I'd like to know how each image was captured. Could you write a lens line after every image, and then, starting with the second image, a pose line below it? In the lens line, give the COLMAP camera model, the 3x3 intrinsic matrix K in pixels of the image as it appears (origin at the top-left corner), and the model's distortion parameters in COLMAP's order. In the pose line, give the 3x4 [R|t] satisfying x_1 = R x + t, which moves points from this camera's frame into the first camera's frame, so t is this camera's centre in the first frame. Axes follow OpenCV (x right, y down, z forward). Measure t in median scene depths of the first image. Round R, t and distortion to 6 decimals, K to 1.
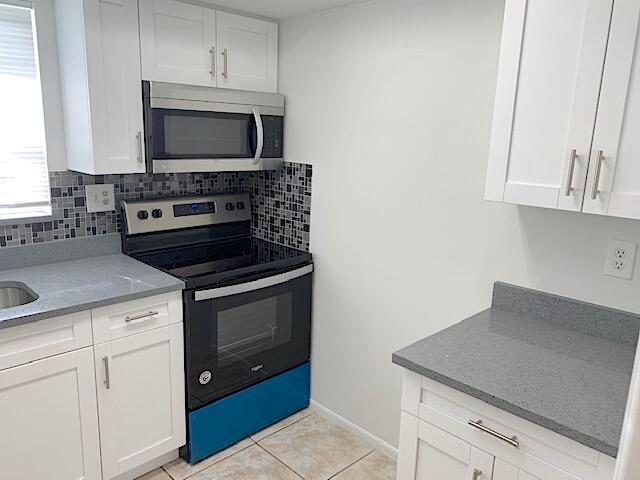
lens RADIAL K [[486.0, 0, 320.5], [0, 486.0, 243.6], [0, 0, 1]] dist [0.076003, -0.099300]
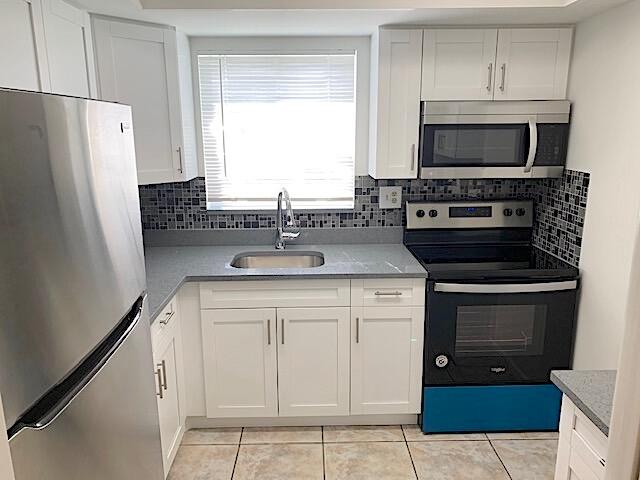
lens RADIAL K [[486.0, 0, 320.5], [0, 486.0, 243.6], [0, 0, 1]] dist [0.076003, -0.099300]
pose [[0.729364, 0.120629, -0.673407, 0.261770], [-0.123195, 0.991399, 0.044160, -0.008725], [0.672942, 0.050752, 0.737952, -0.028493]]
